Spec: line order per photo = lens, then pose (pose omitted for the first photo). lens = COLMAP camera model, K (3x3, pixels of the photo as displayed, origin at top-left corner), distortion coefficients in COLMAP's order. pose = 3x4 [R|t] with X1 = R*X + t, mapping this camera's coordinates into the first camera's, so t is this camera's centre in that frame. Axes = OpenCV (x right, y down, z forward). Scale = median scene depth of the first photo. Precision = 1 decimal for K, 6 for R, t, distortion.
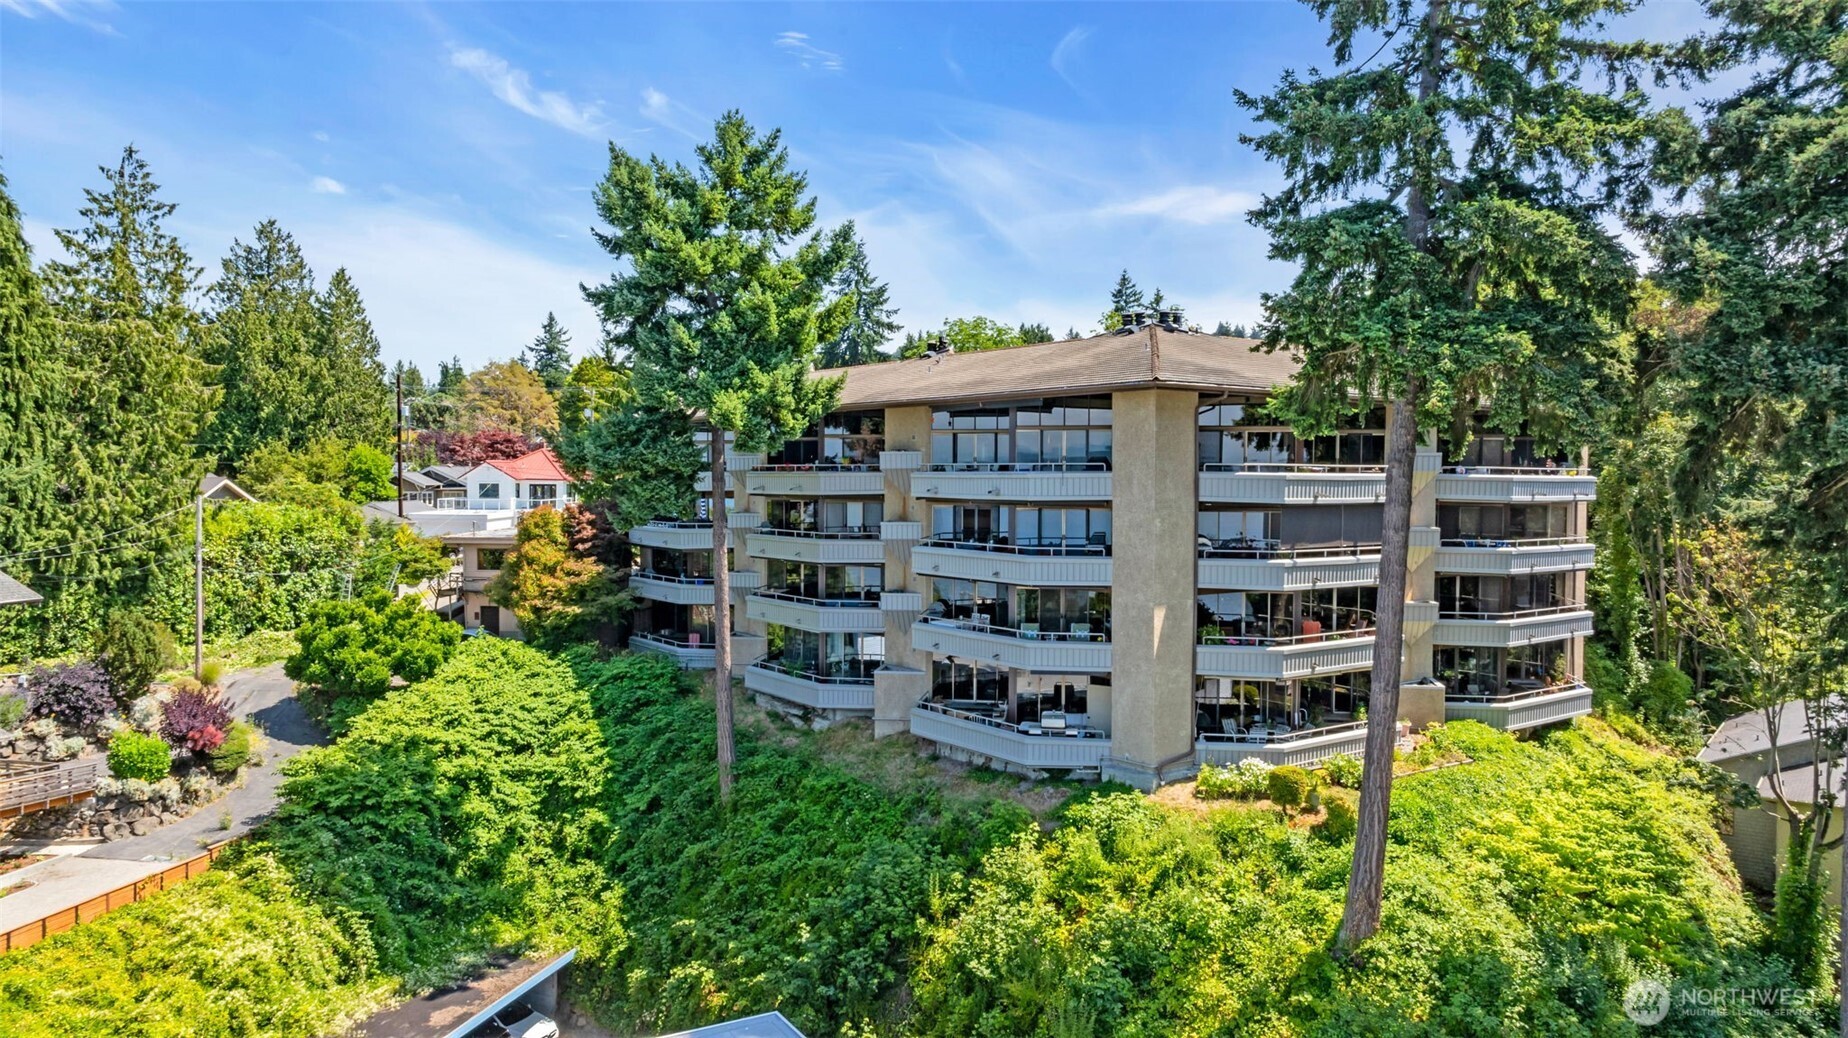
lens RADIAL K [[1300.9, 0, 924.0], [0, 1300.9, 519.0], [0, 0, 1]] dist [0.000760, 0.000046]
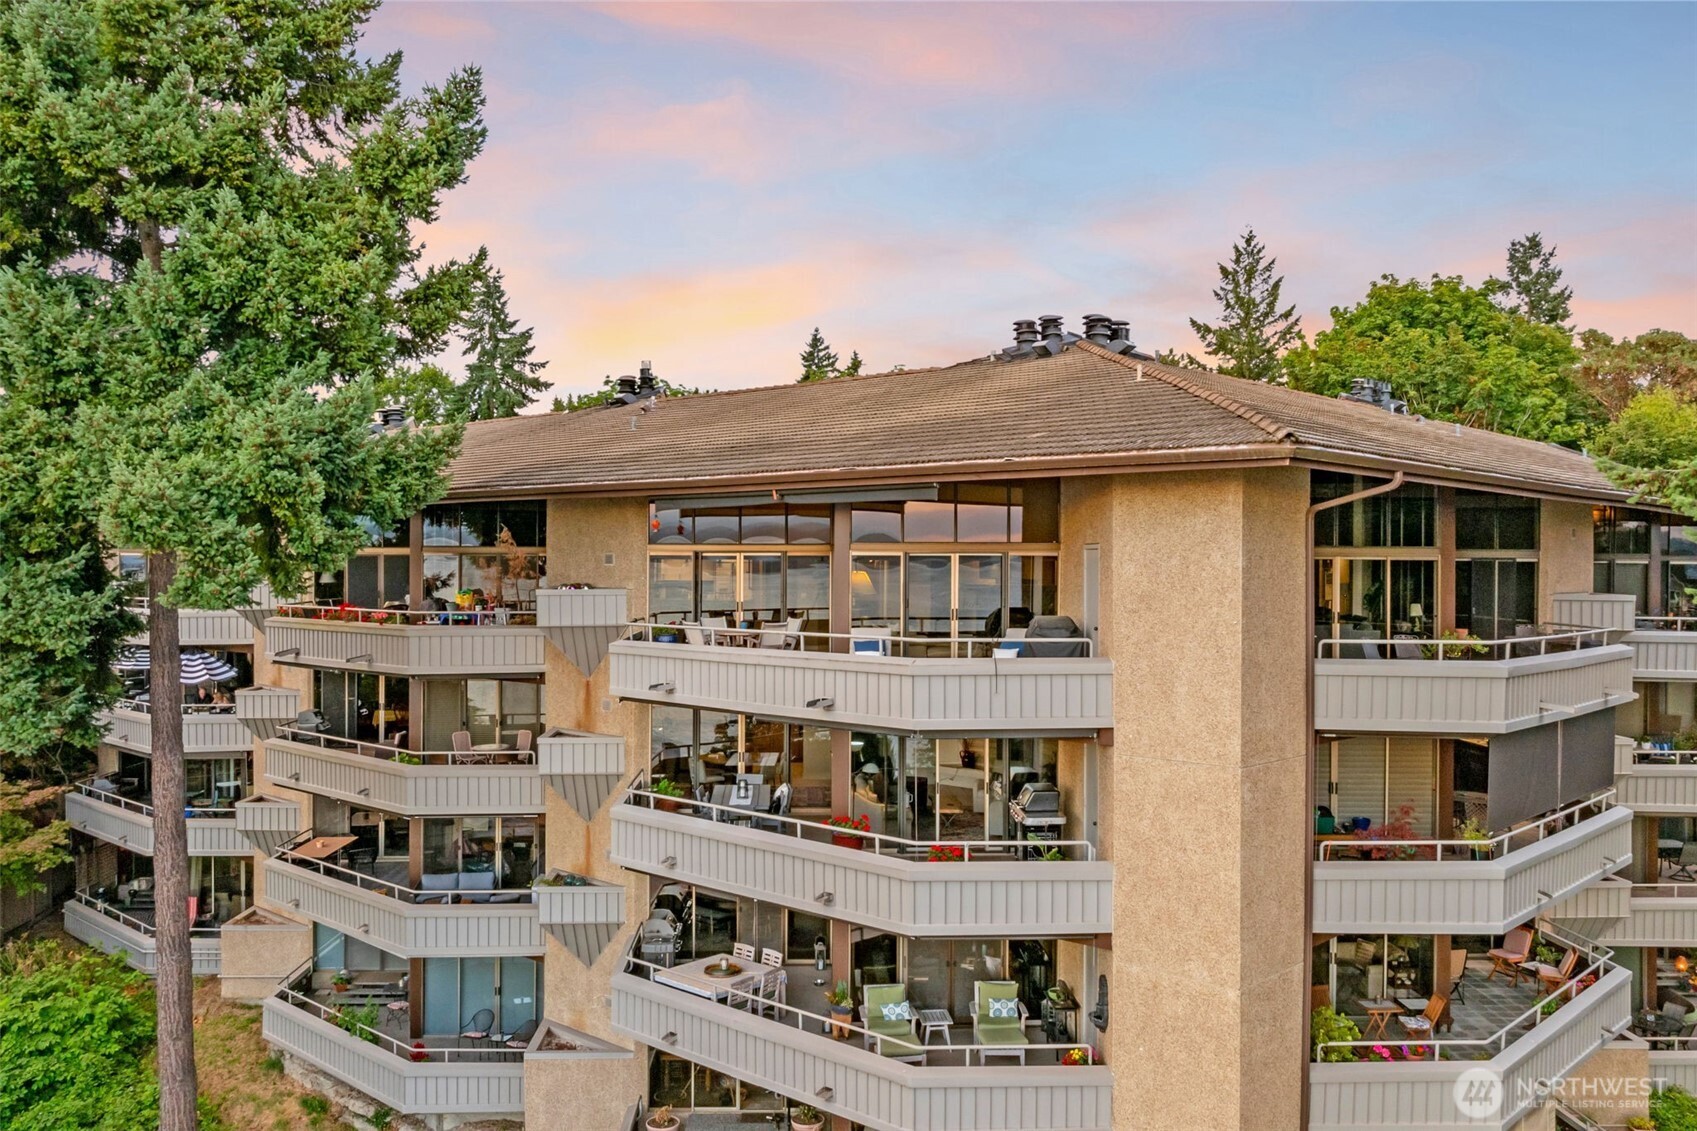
lens RADIAL K [[1387.2, 0, 848.5], [0, 1387.2, 565.5], [0, 0, 1]] dist [-0.007525, 0.000937]
pose [[0.980090, 0.000243, 0.198552, -0.017543], [0.005567, 0.999573, -0.028702, -0.034160], [-0.198474, 0.029236, 0.979670, 0.363585]]
